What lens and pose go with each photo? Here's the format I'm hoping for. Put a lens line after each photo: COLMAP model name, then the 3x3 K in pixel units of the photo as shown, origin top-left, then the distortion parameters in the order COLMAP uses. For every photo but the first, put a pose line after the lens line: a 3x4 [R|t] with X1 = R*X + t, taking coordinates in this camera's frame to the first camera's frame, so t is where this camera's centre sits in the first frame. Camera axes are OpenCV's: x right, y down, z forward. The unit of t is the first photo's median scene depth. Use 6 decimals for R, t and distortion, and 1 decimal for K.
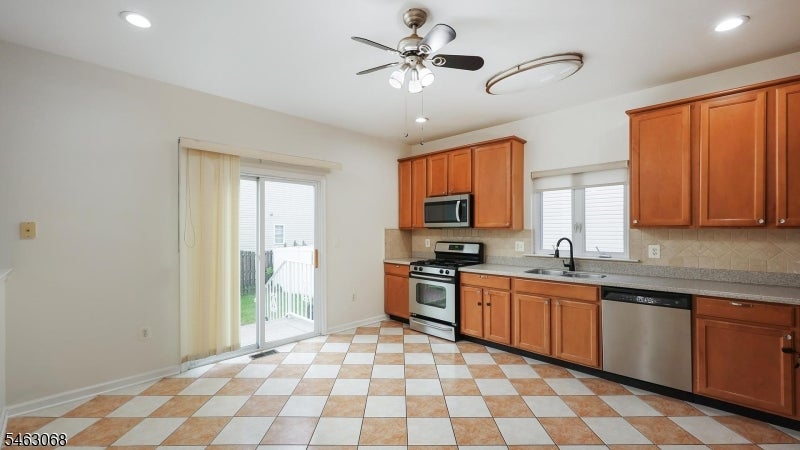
lens RADIAL K [[332.6, 0, 399.5], [0, 332.6, 228.5], [0, 0, 1]] dist [0.000913, 0.000289]
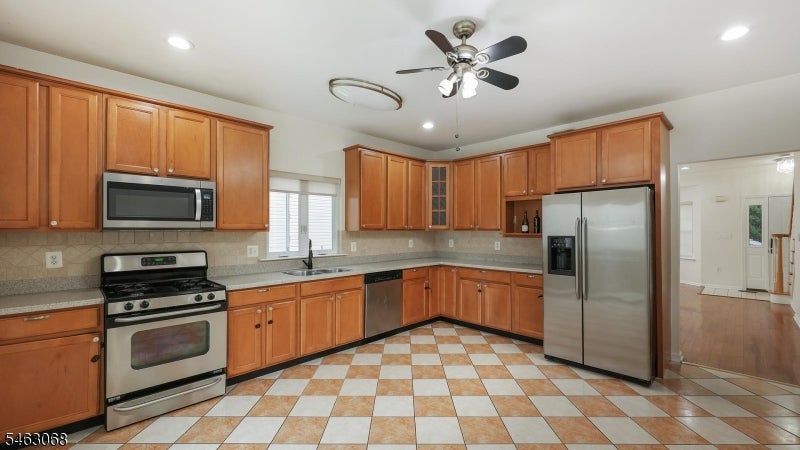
lens RADIAL K [[332.6, 0, 399.5], [0, 332.6, 228.5], [0, 0, 1]] dist [0.000913, 0.000289]
pose [[0.013032, 0.006034, 0.999897, -0.550894], [-0.000796, 0.999982, -0.006024, -0.000154], [-0.999915, -0.000717, 0.013037, 0.659982]]
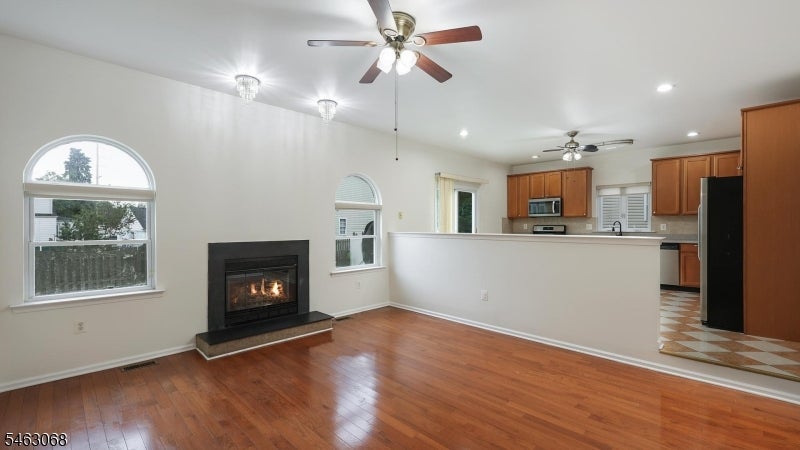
lens RADIAL K [[346.4, 0, 403.0], [0, 346.4, 226.2], [0, 0, 1]] dist [0.001000, -0.000043]
pose [[0.999982, 0.000228, 0.005999, -0.720097], [-0.000256, 0.999989, 0.004657, 0.045925], [-0.005998, -0.004659, 0.999971, -0.951933]]
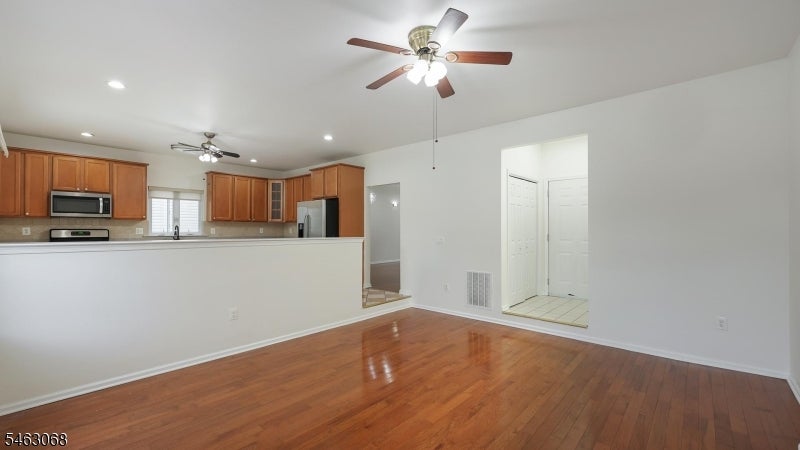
lens RADIAL K [[332.6, 0, 399.5], [0, 332.6, 228.5], [0, 0, 1]] dist [0.000913, 0.000289]
pose [[-0.054200, 0.004788, 0.998519, -1.417848], [-0.004106, 0.999979, -0.005018, 0.048669], [-0.998522, -0.004372, -0.054179, -0.171762]]
